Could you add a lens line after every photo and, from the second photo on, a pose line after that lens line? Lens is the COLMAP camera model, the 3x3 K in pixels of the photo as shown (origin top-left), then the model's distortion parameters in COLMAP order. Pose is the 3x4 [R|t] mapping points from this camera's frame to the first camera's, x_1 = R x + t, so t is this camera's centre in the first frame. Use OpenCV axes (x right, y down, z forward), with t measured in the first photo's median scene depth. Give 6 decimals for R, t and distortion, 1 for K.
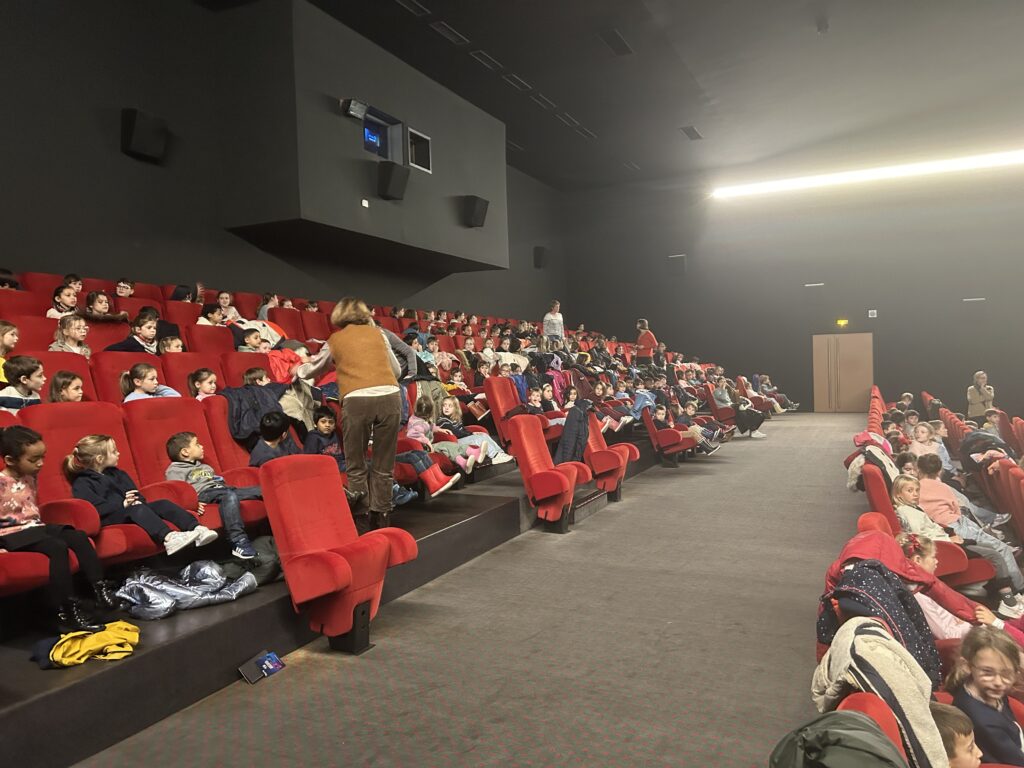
lens RADIAL K [[773.6, 0, 512.6], [0, 773.6, 381.5], [0, 0, 1]] dist [0.000535, -0.000221]
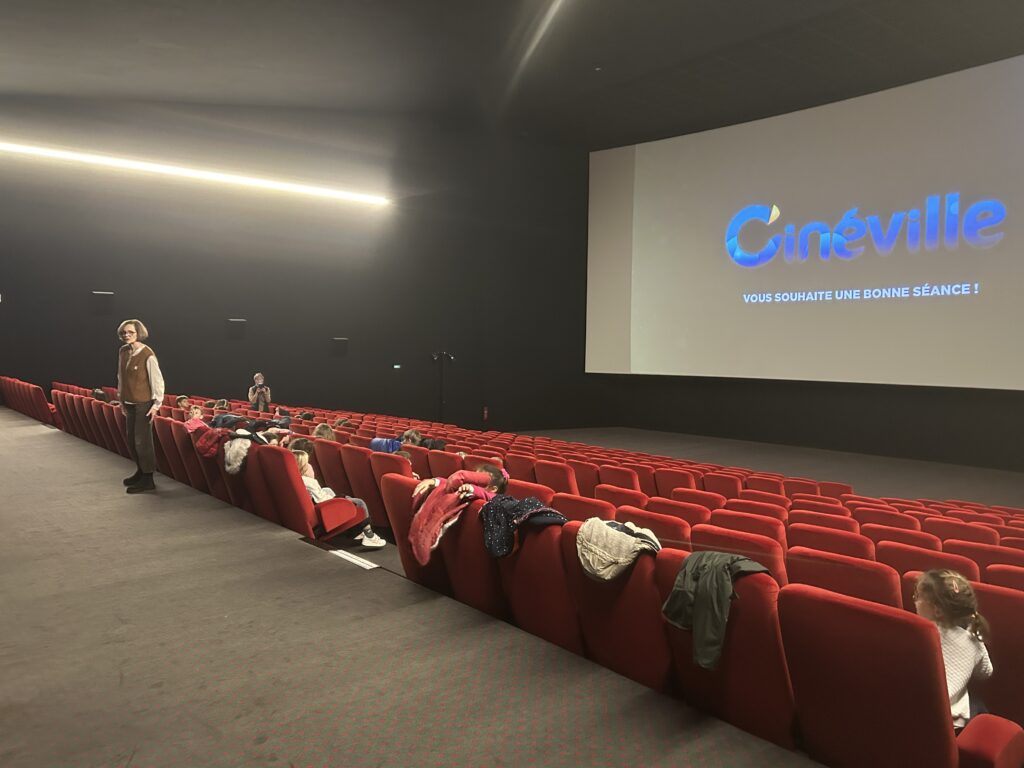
lens RADIAL K [[773.6, 0, 512.7], [0, 773.6, 384.1], [0, 0, 1]] dist [0.000535, -0.000221]
pose [[0.415343, -0.026079, 0.909291, -0.570994], [0.009585, 0.999659, 0.024292, -0.011027], [-0.909615, -0.001374, 0.415451, 0.257317]]
